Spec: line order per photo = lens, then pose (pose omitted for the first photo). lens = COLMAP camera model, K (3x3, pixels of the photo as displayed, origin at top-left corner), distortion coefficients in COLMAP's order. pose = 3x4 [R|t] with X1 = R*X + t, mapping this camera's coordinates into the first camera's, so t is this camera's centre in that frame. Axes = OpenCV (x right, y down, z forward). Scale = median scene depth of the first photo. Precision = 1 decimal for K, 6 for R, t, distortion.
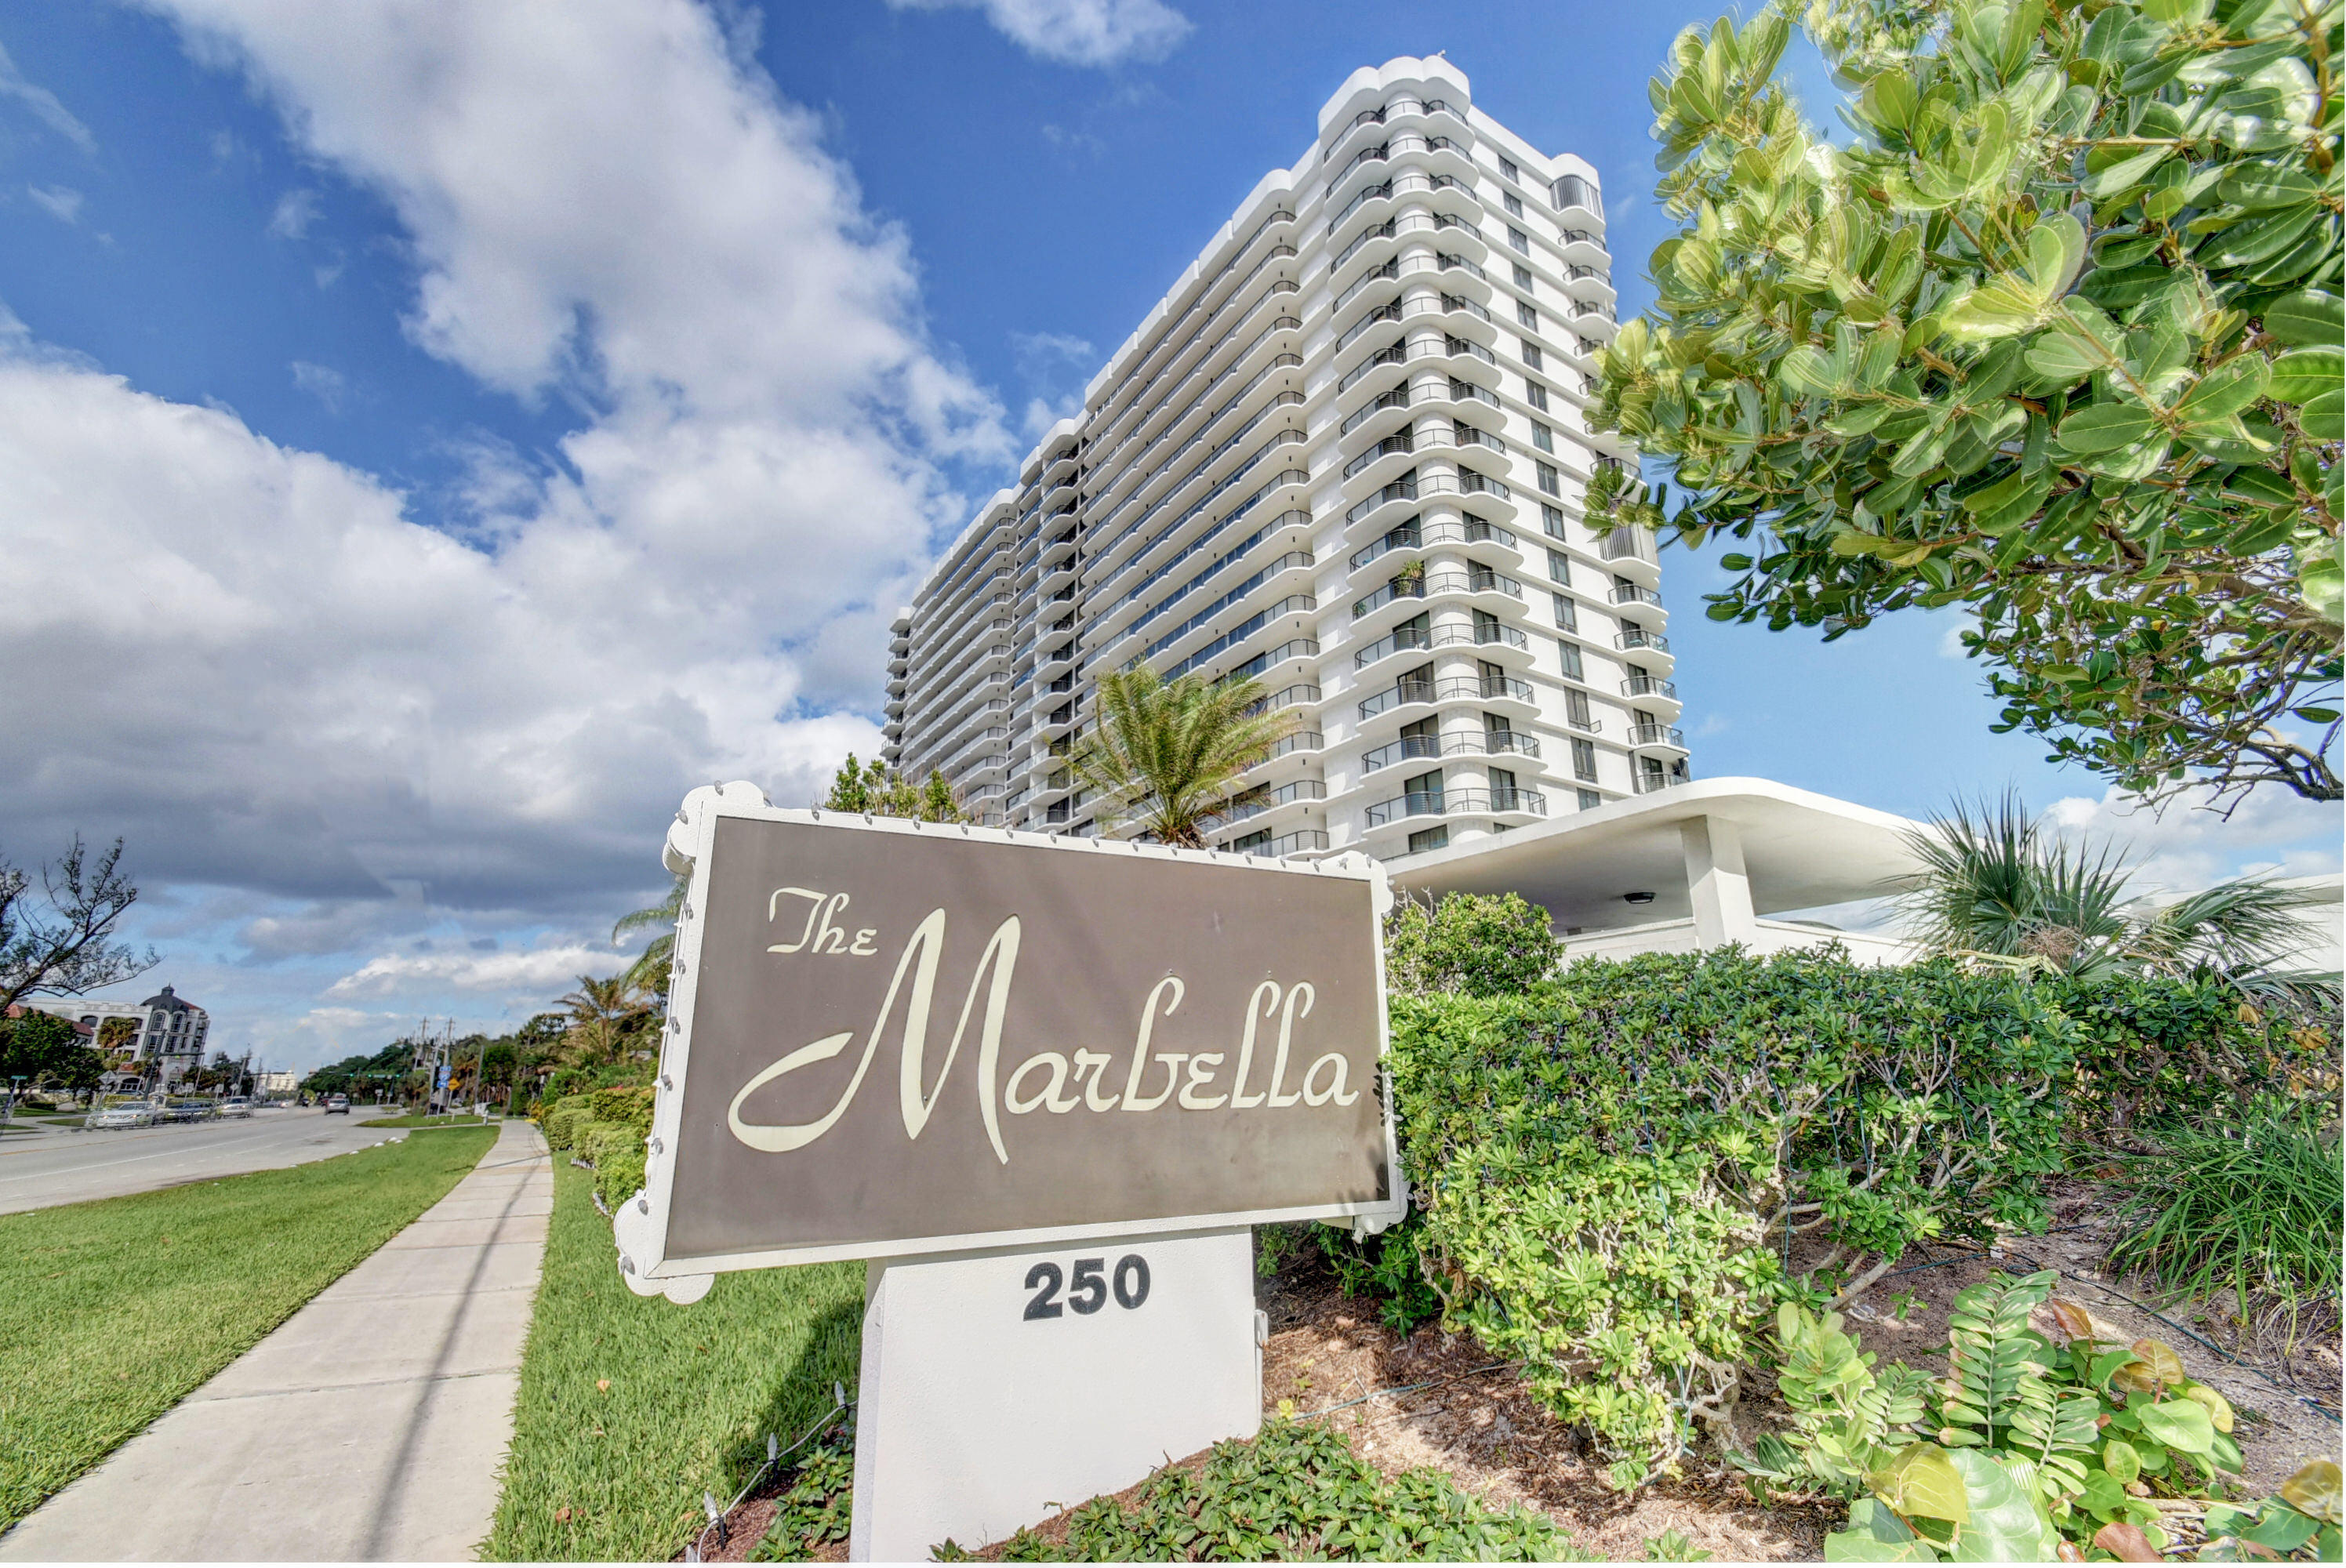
lens RADIAL K [[1022.4, 0, 1170.0], [0, 1022.4, 784.4], [0, 0, 1]] dist [-0.004148, -0.003172]
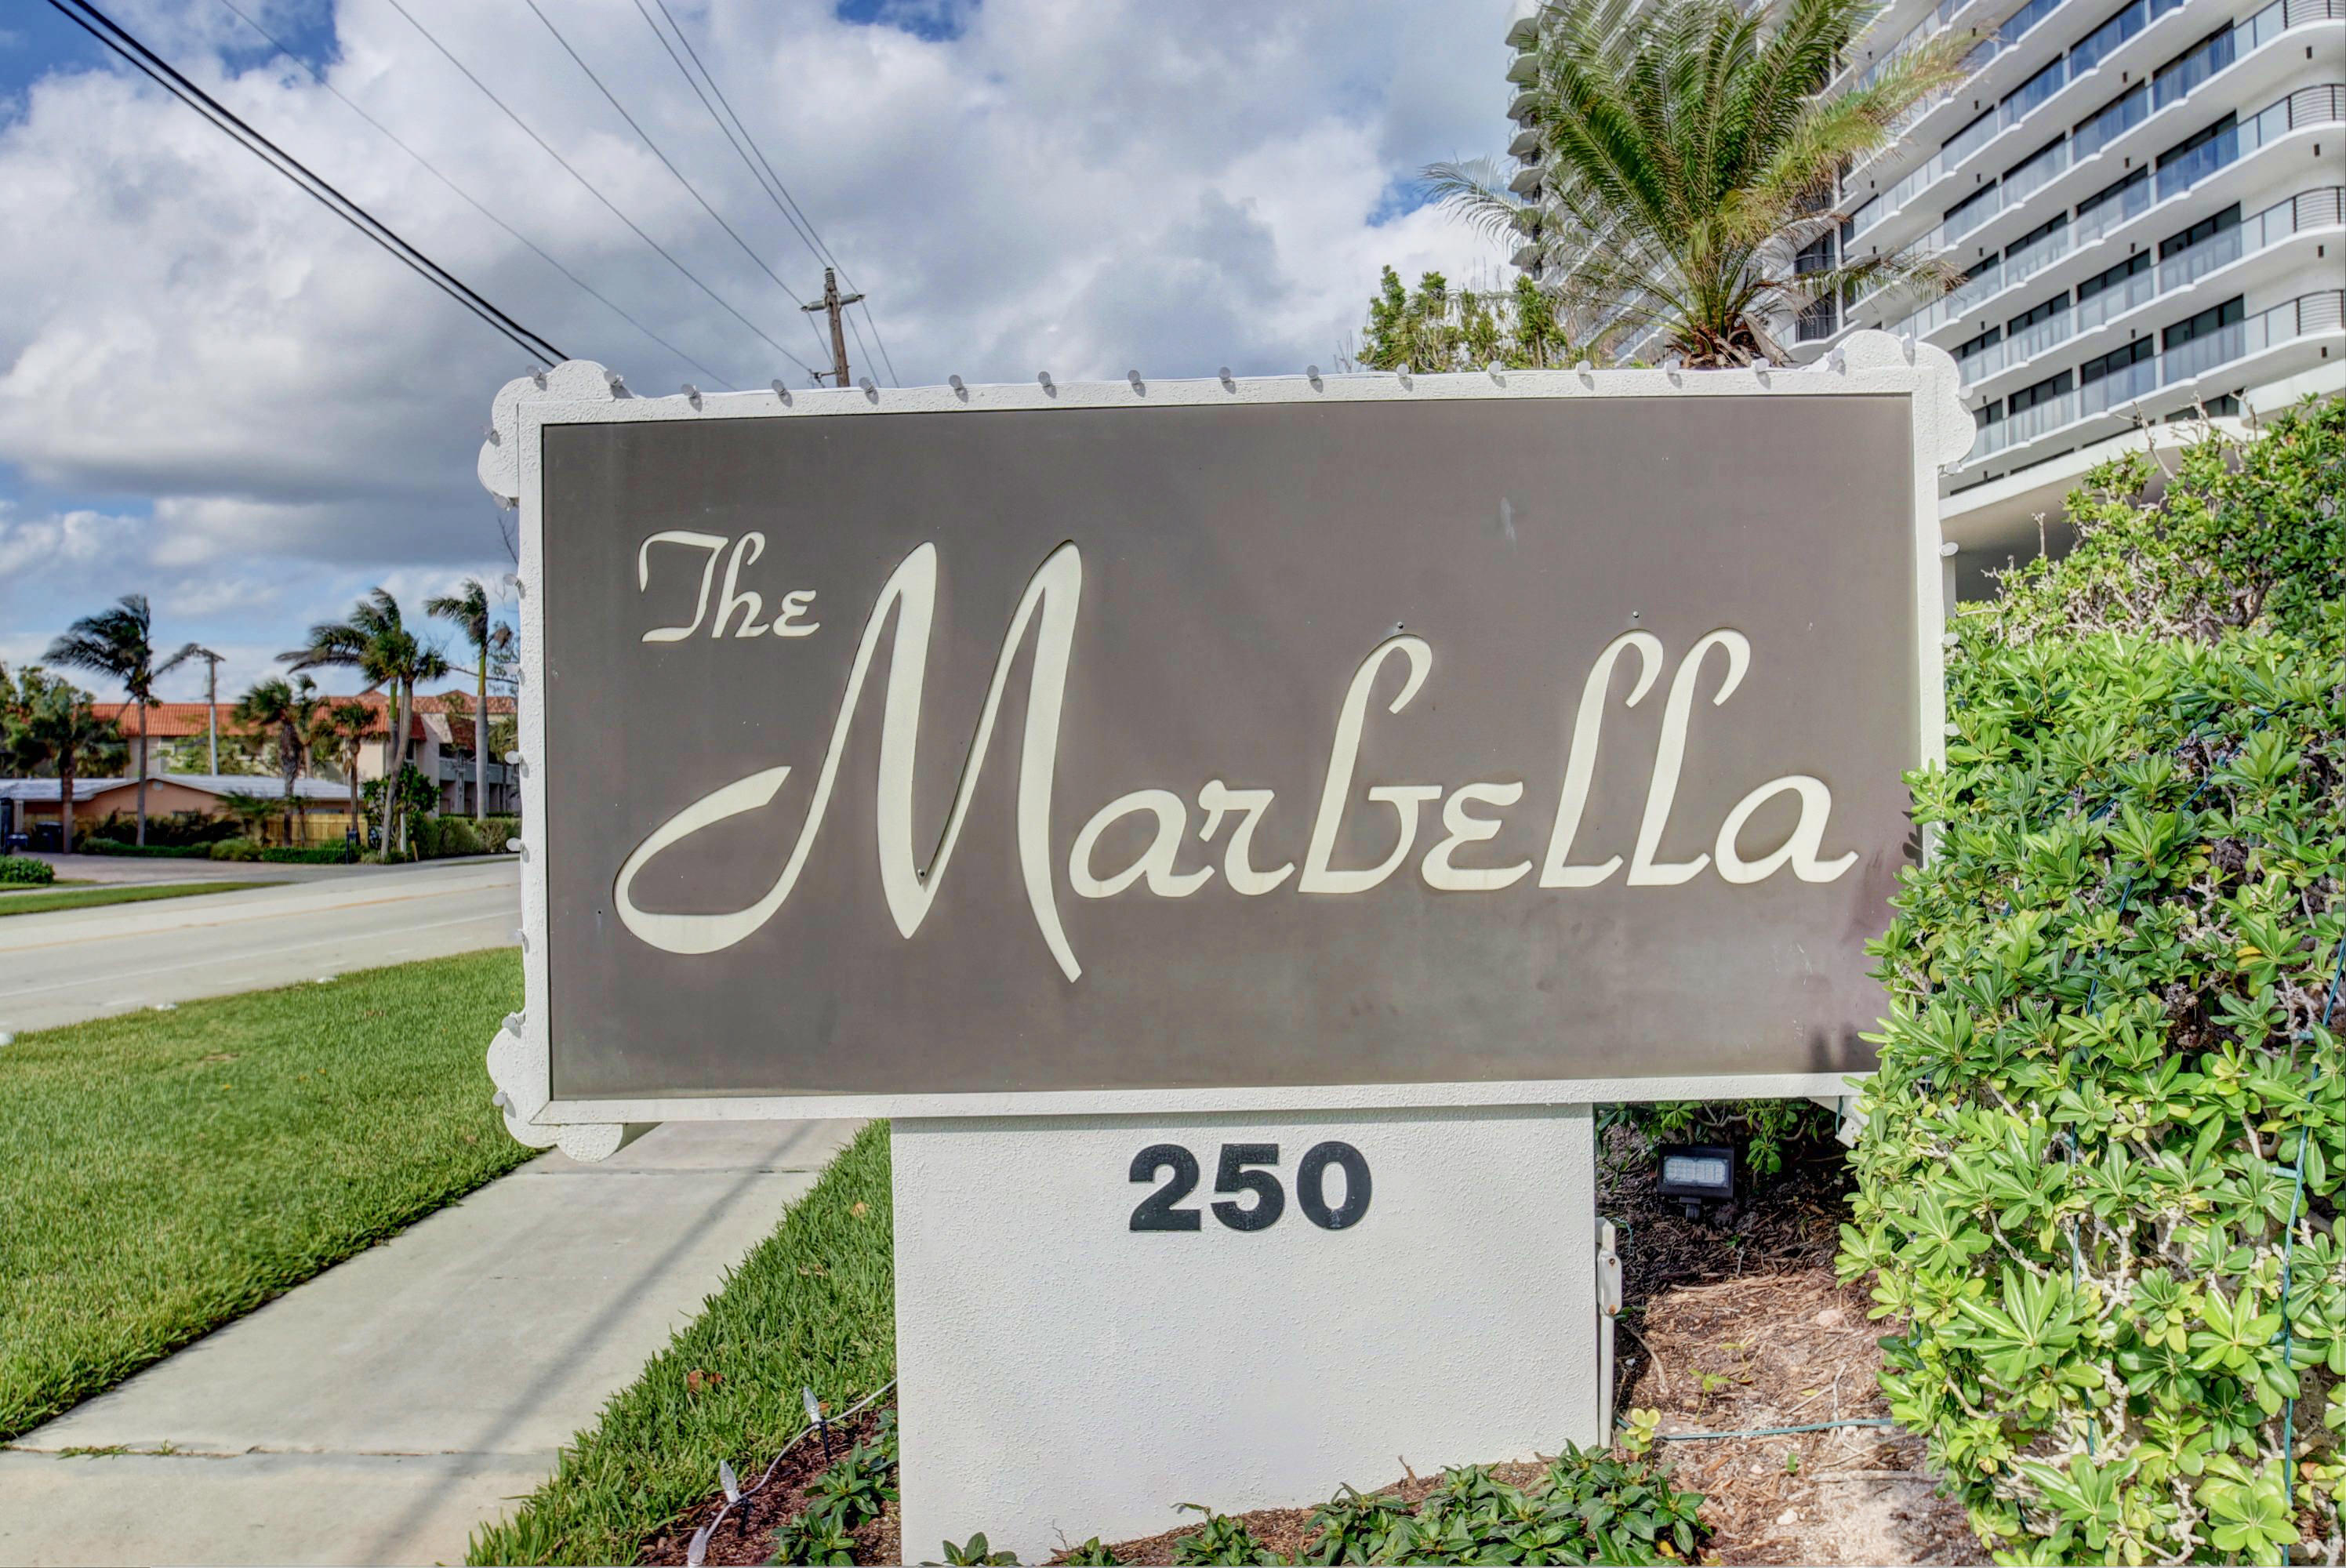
lens RADIAL K [[1681.0, 0, 1174.8], [0, 1681.0, 782.6], [0, 0, 1]] dist [-0.055507, 0.005366]
pose [[0.878096, -0.010382, -0.478373, 0.322838], [0.144106, 0.959084, 0.243705, 0.042964], [0.456269, -0.282932, 0.843663, 0.255070]]
